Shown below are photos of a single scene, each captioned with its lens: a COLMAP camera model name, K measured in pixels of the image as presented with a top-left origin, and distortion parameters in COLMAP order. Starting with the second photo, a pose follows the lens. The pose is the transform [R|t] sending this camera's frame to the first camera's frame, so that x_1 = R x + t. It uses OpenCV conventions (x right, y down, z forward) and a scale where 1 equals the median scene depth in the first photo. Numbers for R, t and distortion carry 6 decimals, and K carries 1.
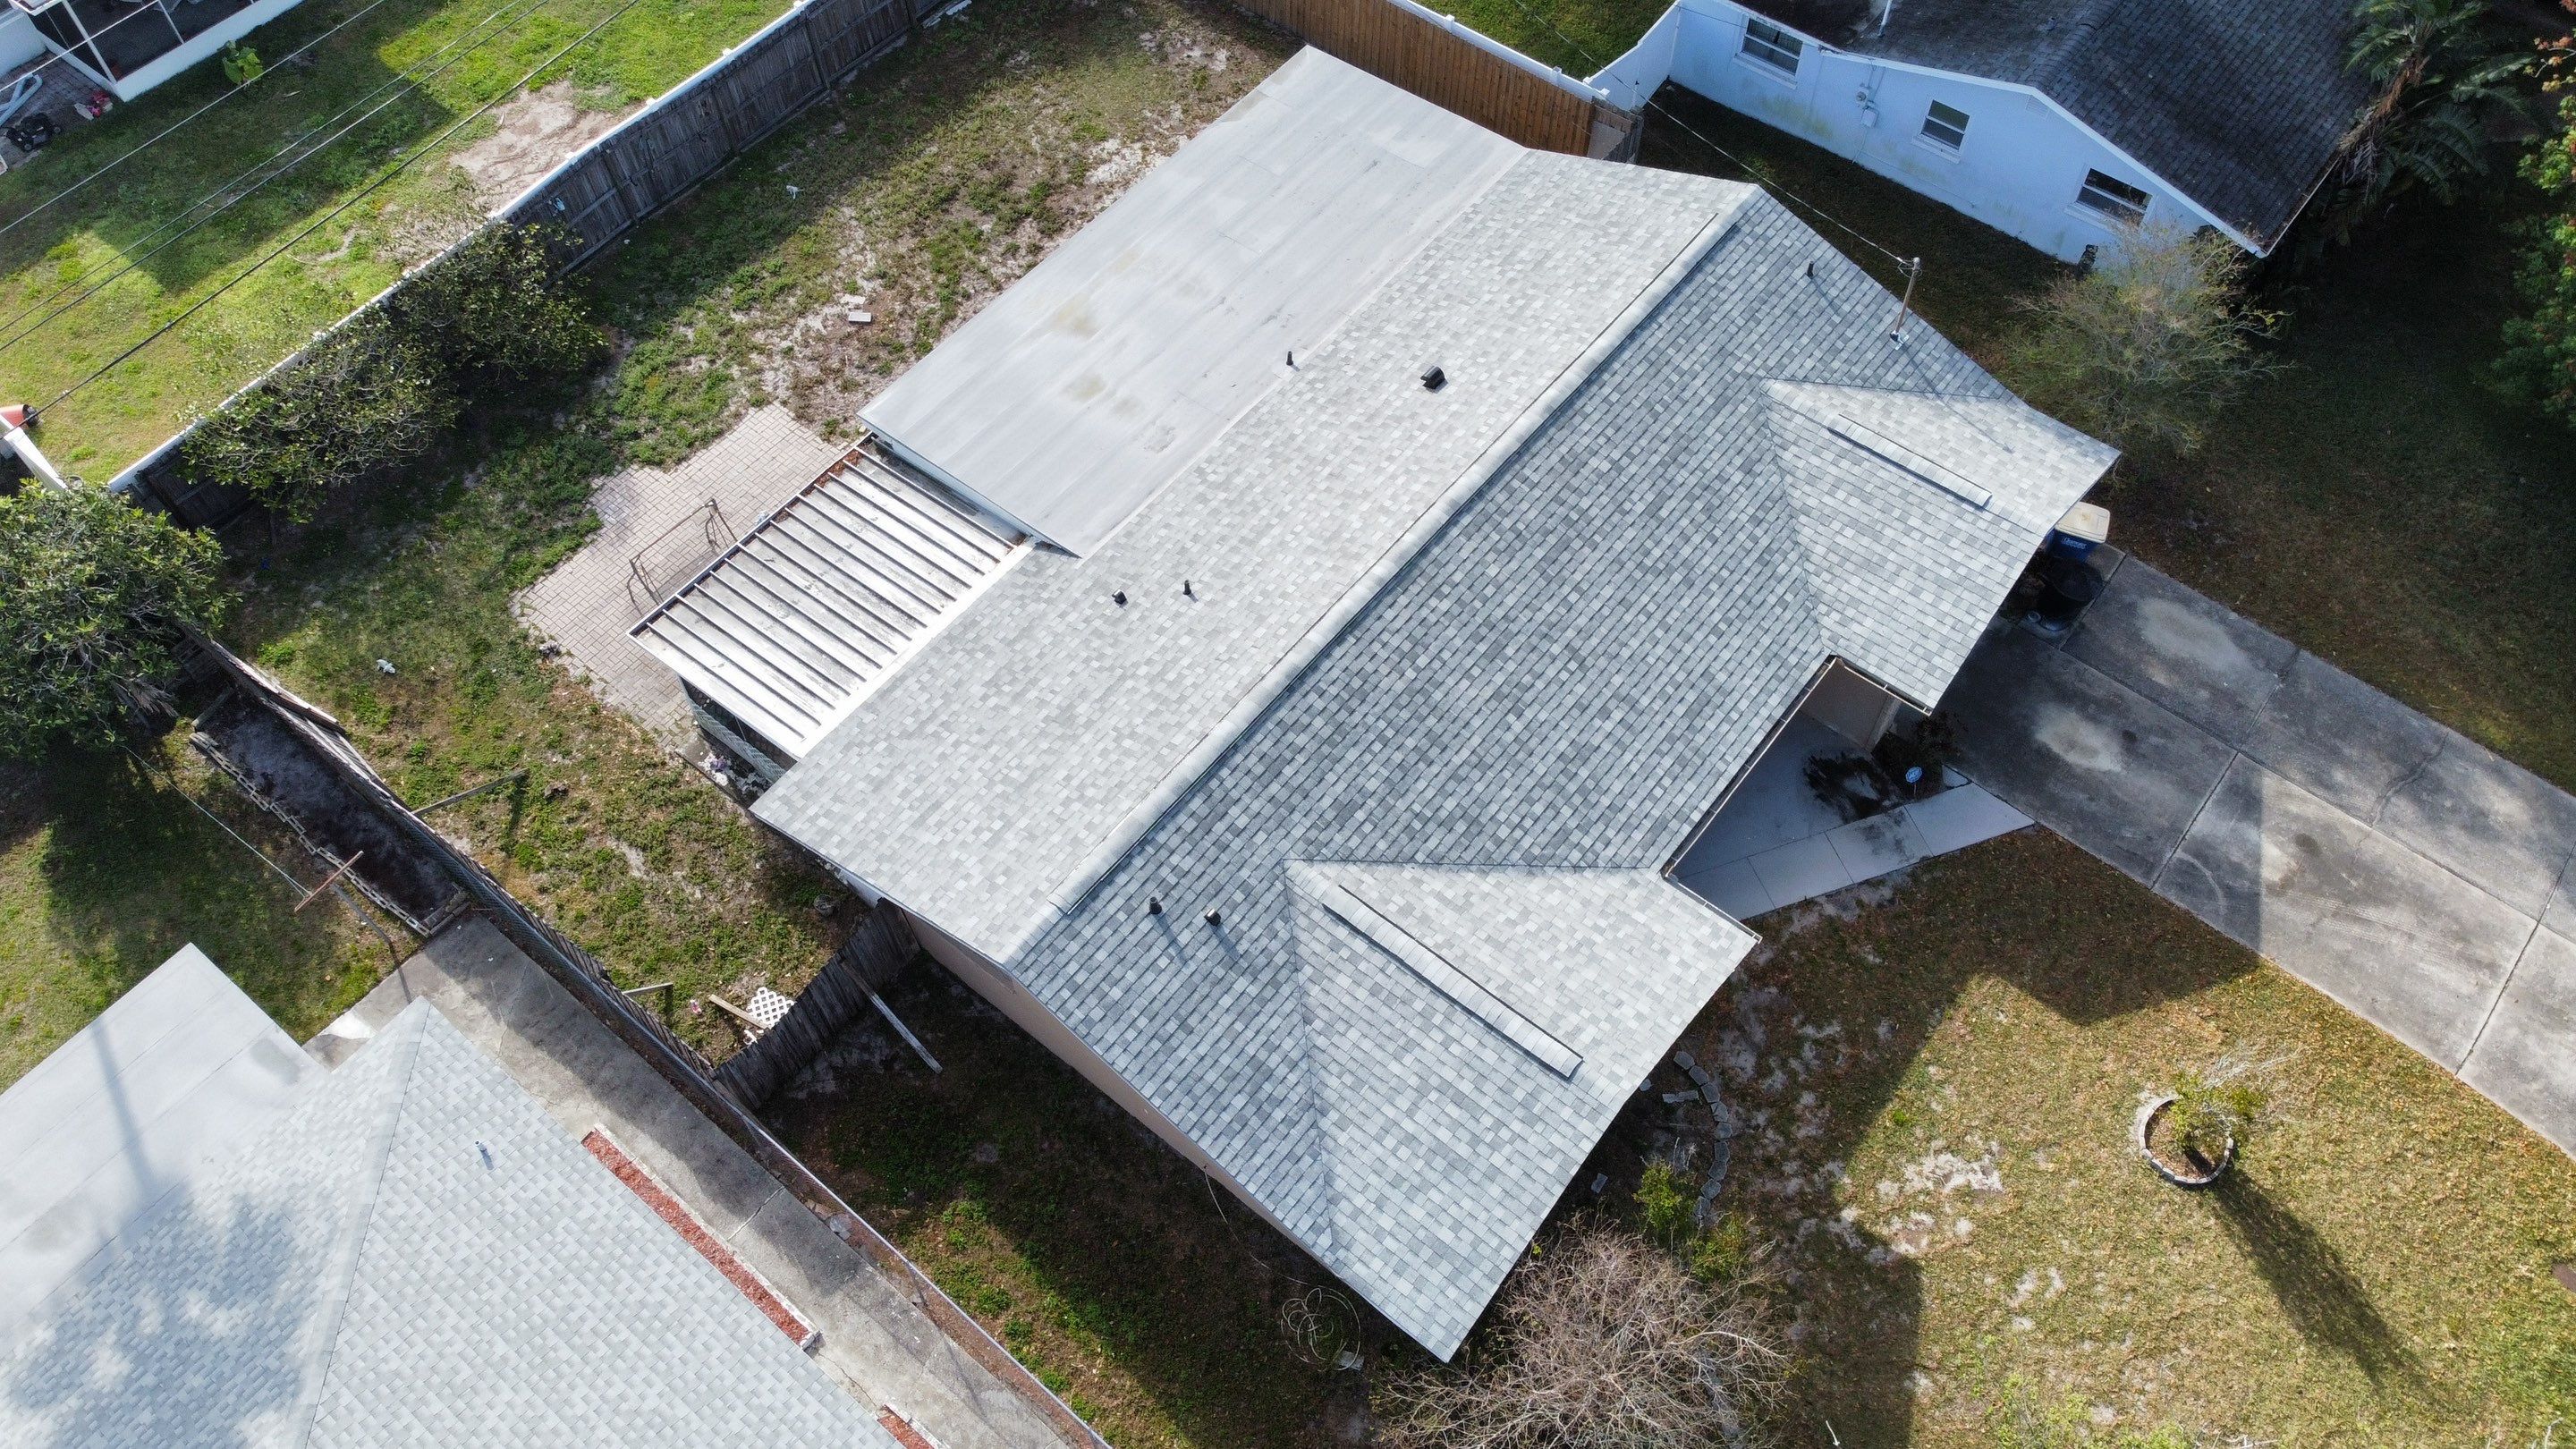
lens RADIAL K [[1944.8, 0, 1248.1], [0, 1944.8, 698.5], [0, 0, 1]] dist [0.004705, -0.035527]
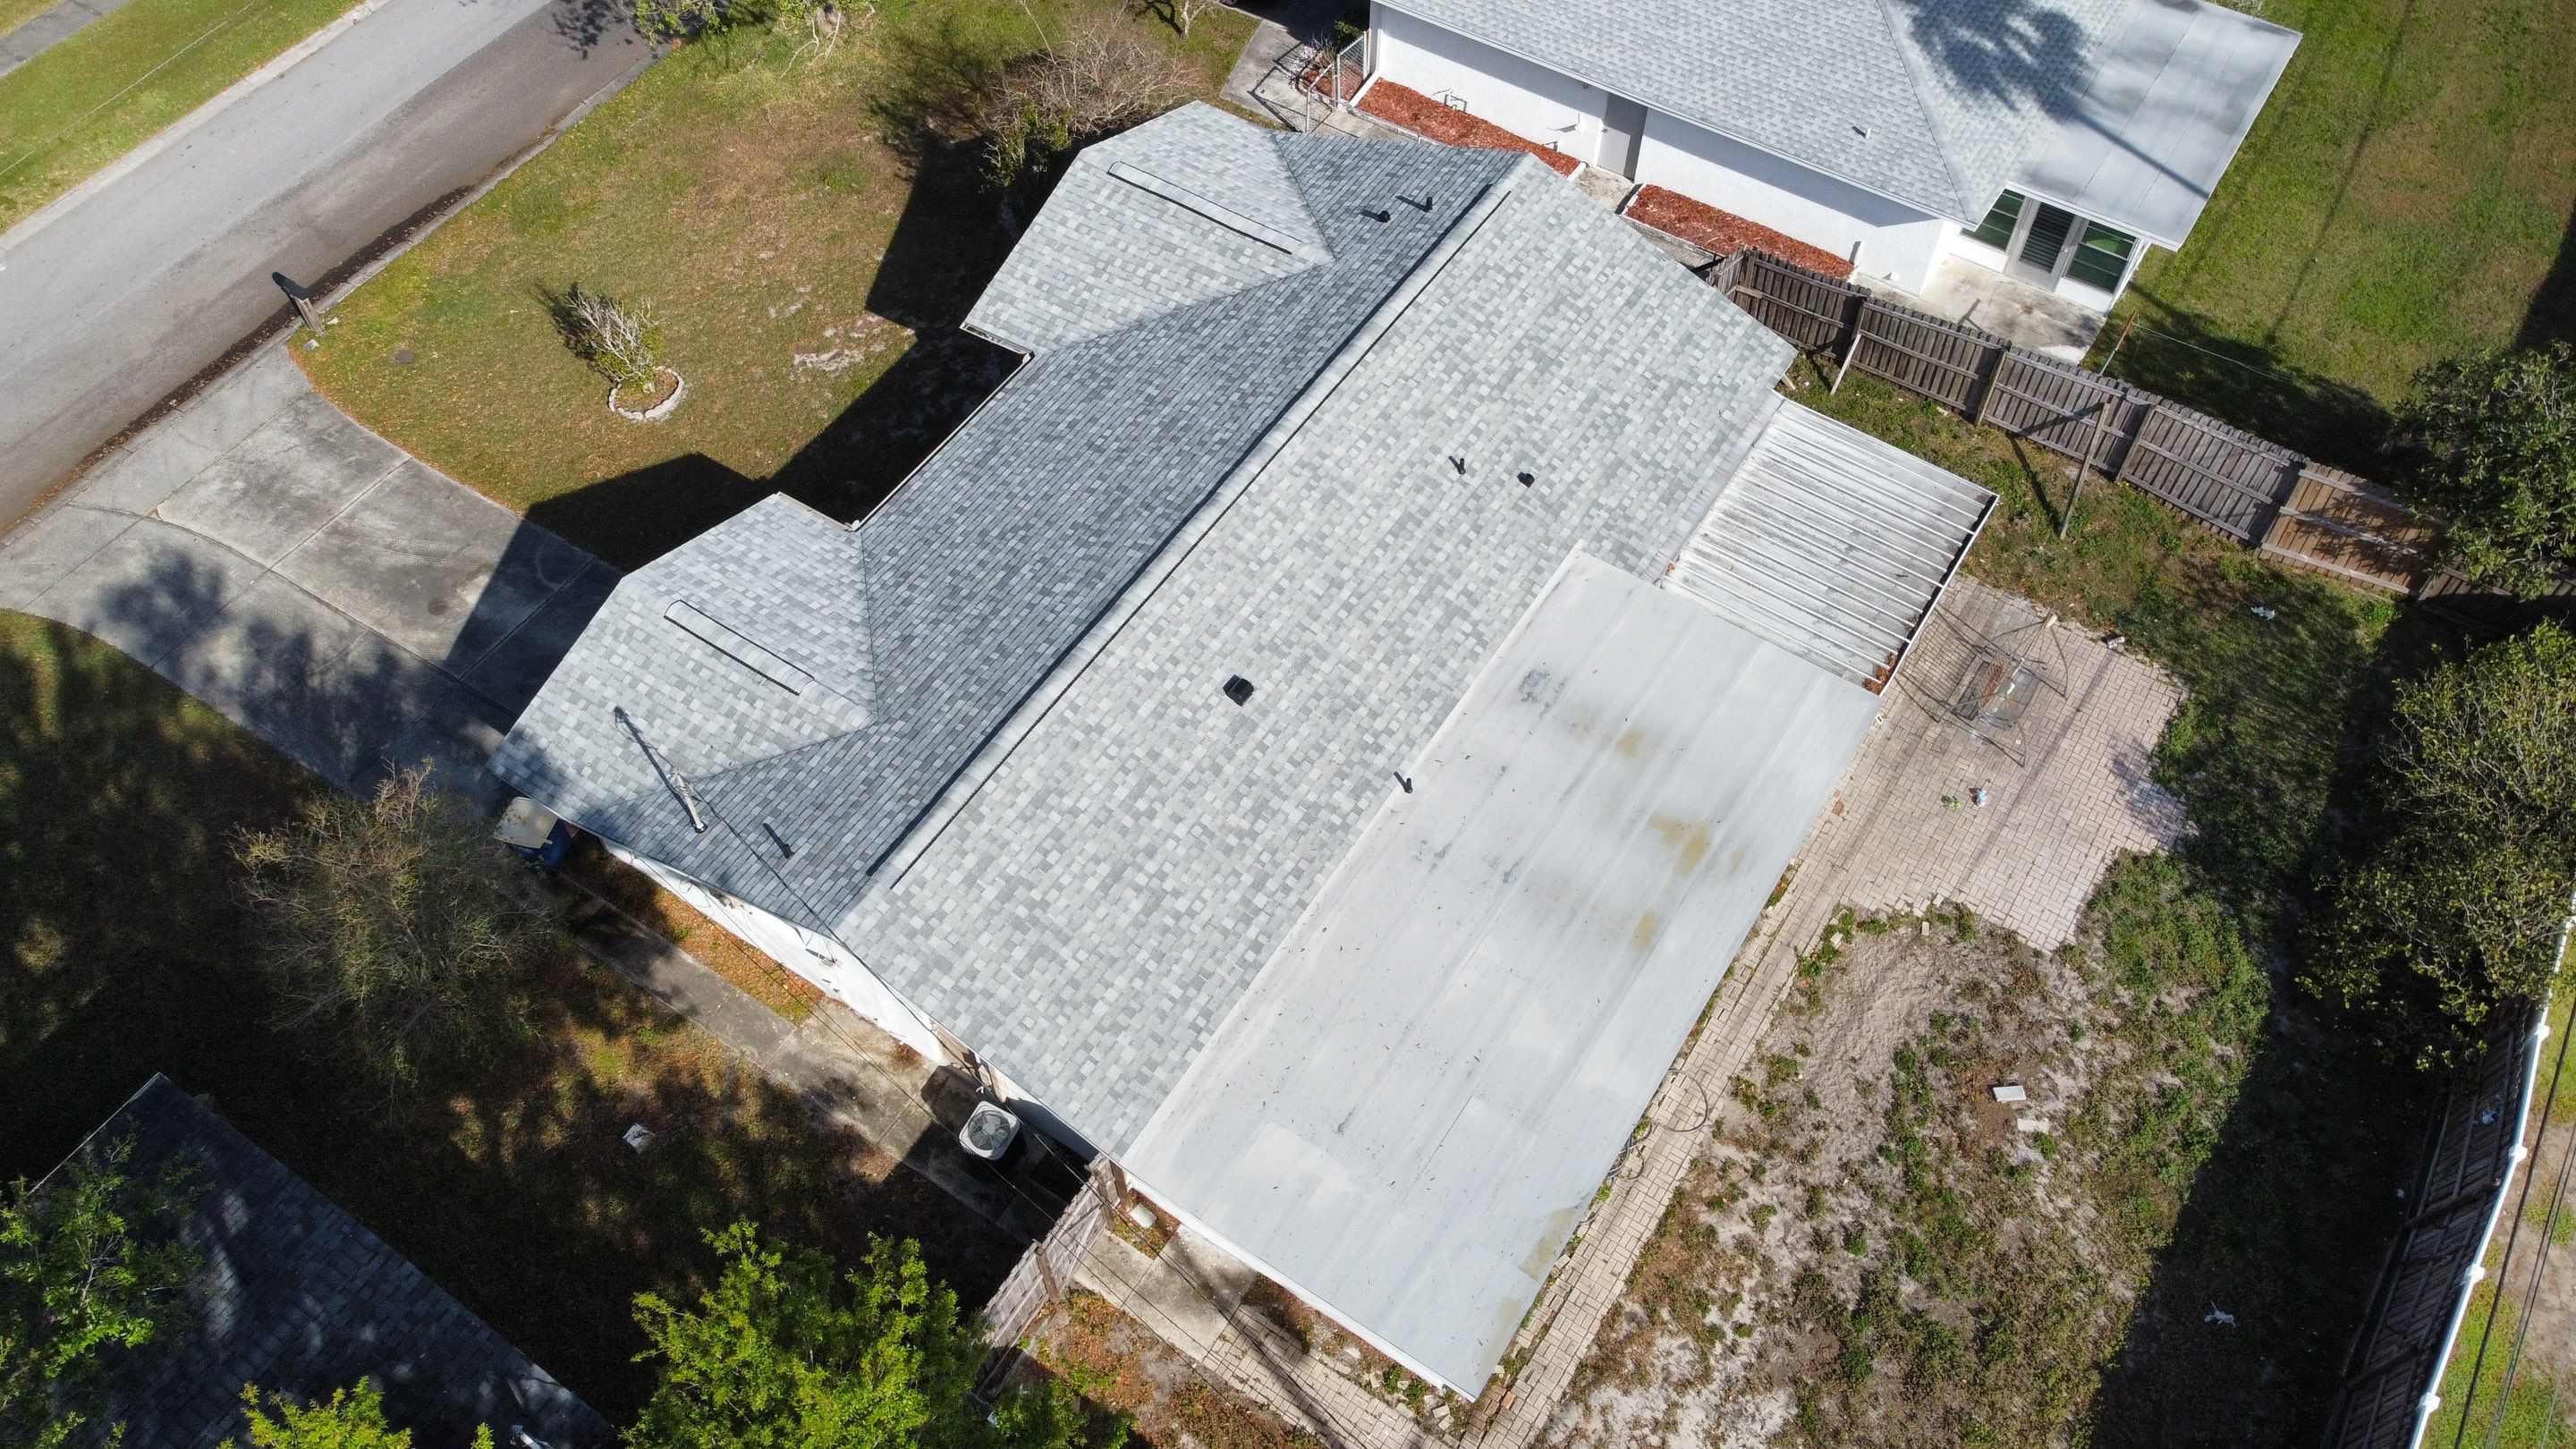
lens RADIAL K [[1944.8, 0, 1248.1], [0, 1944.8, 698.5], [0, 0, 1]] dist [0.004705, -0.035527]
pose [[-0.994437, 0.102306, -0.025061, 0.119725], [-0.058015, -0.333411, 0.940995, -1.053649], [0.087913, 0.937214, 0.337492, 0.734481]]
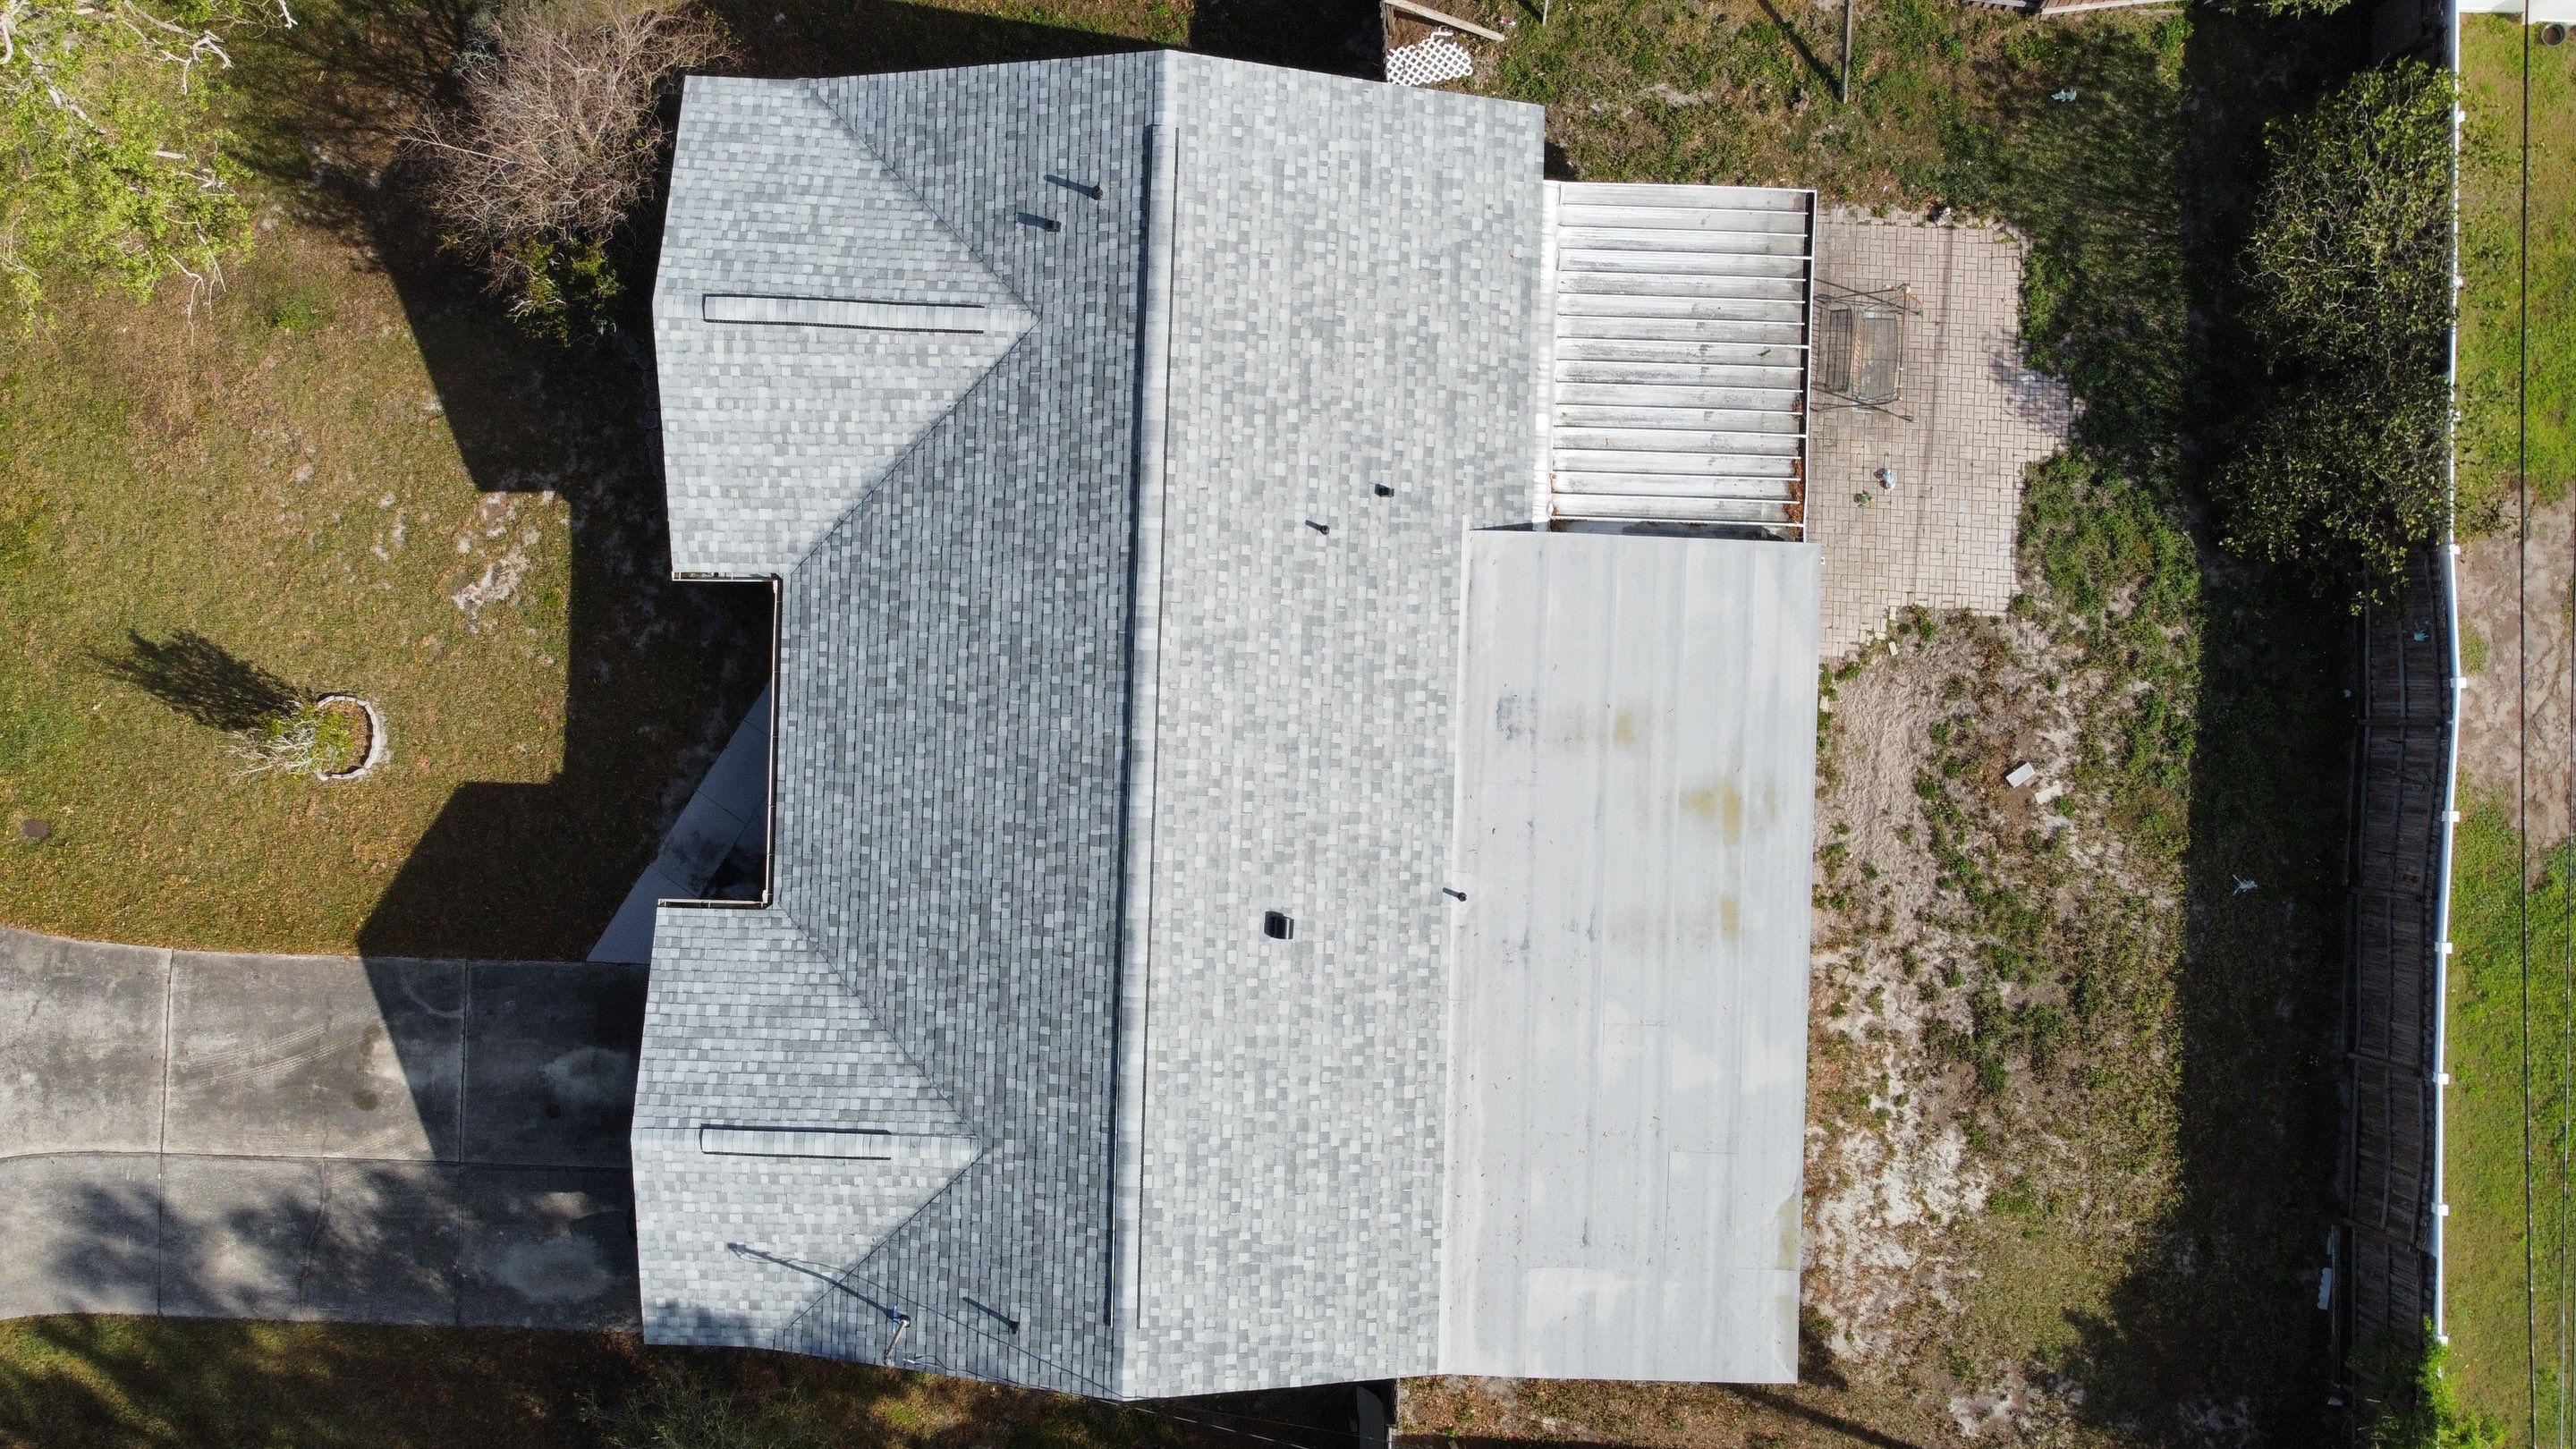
lens RADIAL K [[1961.5, 0, 1255.6], [0, 1961.5, 699.7], [0, 0, 1]] dist [0.006251, -0.038344]
pose [[-0.793266, 0.608360, 0.025051, 0.021152], [-0.487763, -0.659564, 0.571893, -0.622825], [0.364439, 0.441444, 0.819946, 0.238409]]
